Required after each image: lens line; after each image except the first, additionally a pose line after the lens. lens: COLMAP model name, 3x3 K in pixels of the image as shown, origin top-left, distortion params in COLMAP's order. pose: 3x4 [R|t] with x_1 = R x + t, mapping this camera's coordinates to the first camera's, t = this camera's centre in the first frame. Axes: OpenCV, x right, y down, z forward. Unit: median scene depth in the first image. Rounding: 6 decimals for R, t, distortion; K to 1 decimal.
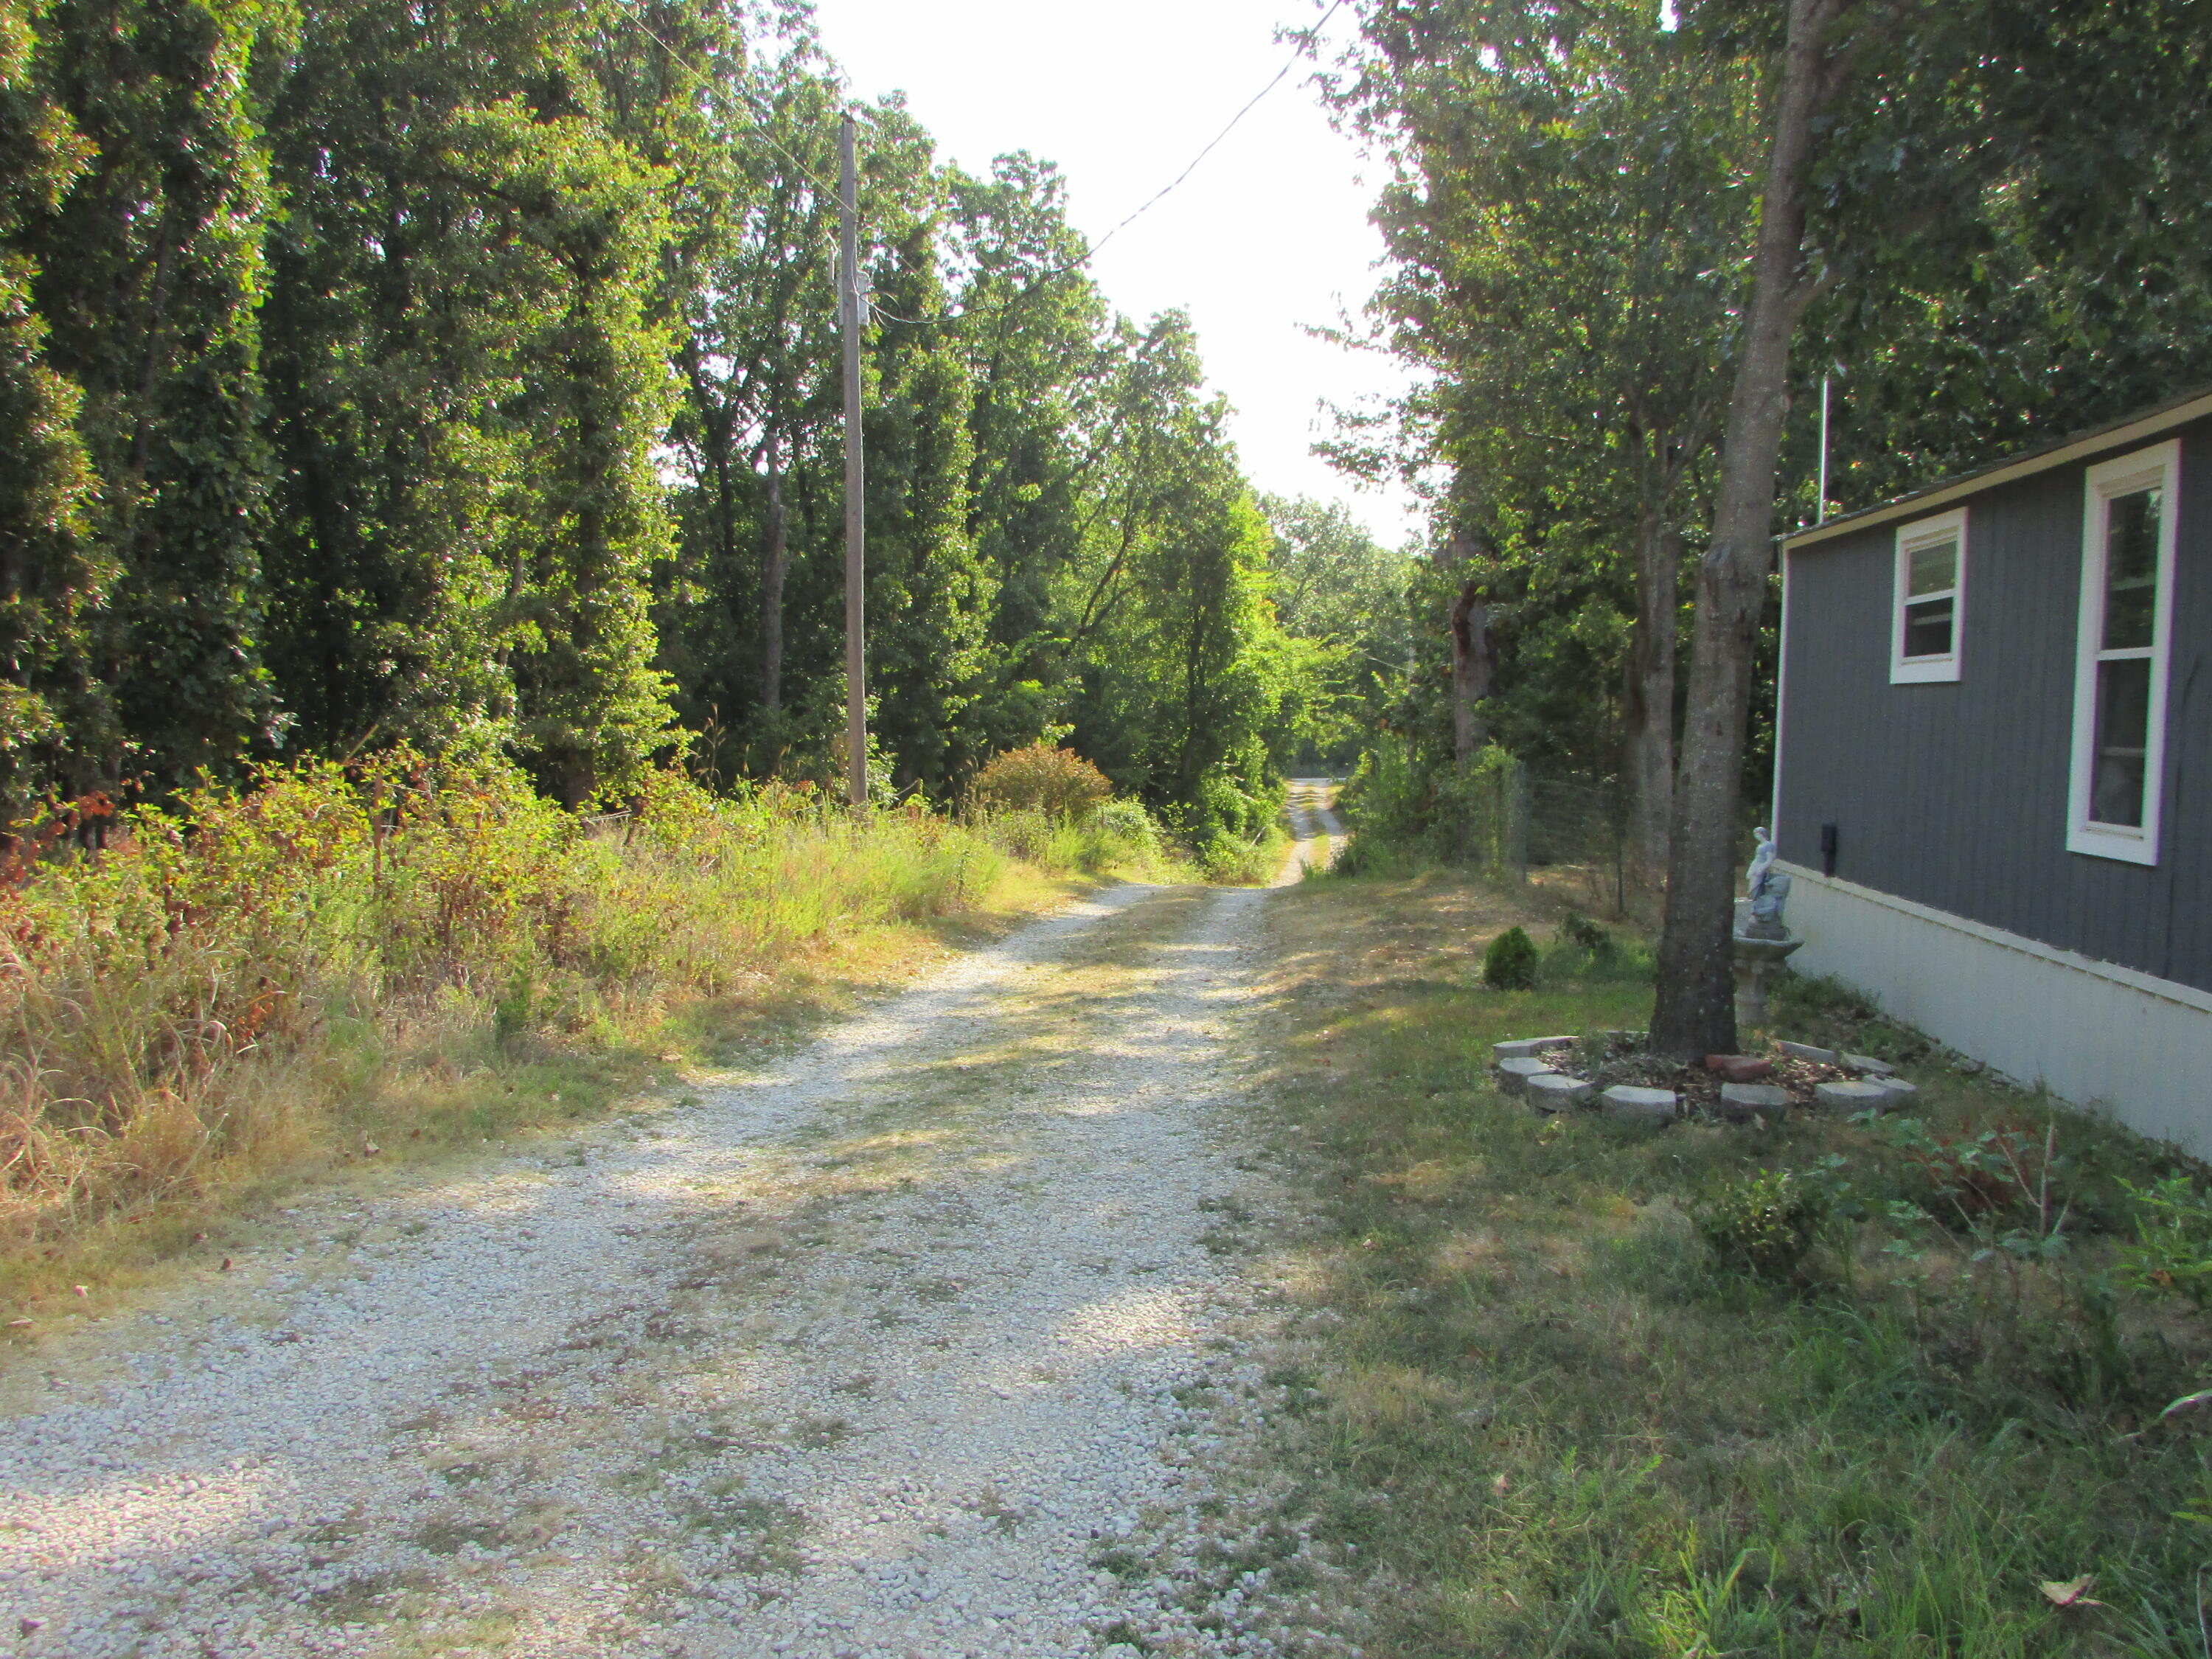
lens RADIAL K [[1834.8, 0, 1106.0], [0, 1834.8, 829.5], [0, 0, 1]] dist [-0.004036, -0.000661]
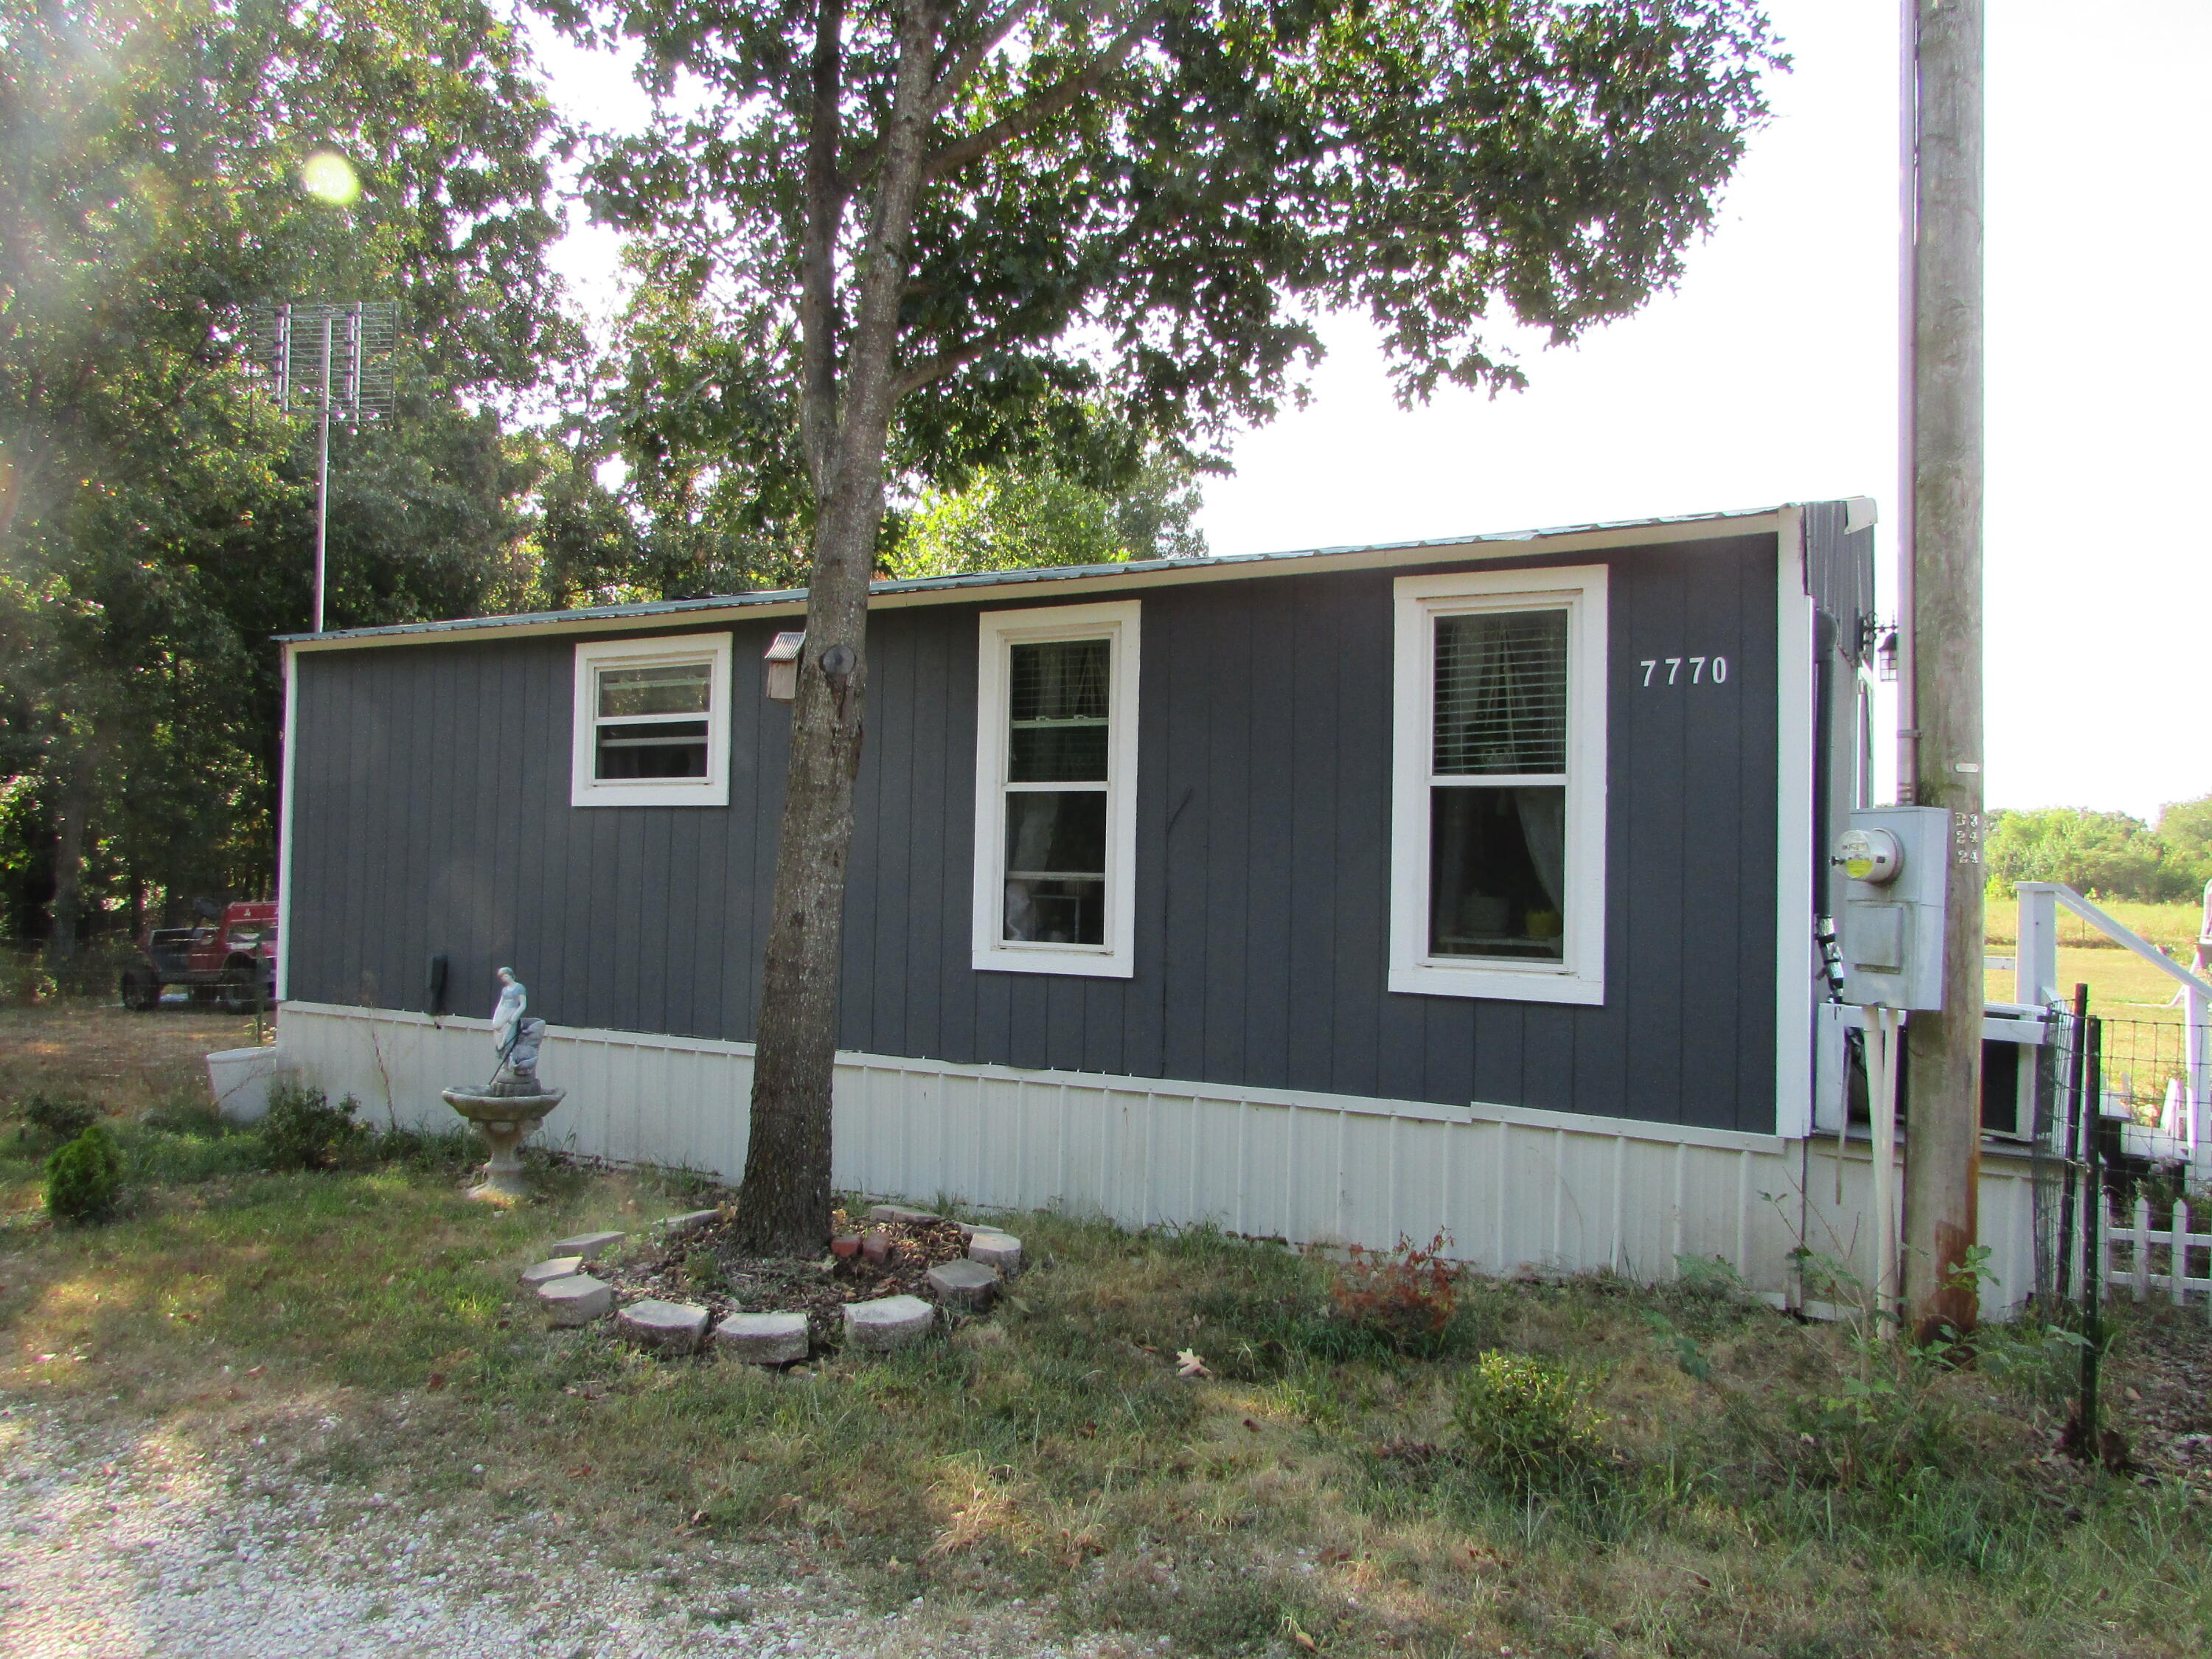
lens RADIAL K [[1551.6, 0, 1106.0], [0, 1551.6, 829.5], [0, 0, 1]] dist [-0.033495, 0.008042]
pose [[0.382815, 0.019139, 0.923627, -0.280508], [0.047451, 0.998058, -0.040348, -0.030257], [-0.922606, 0.059273, 0.381163, 0.600675]]
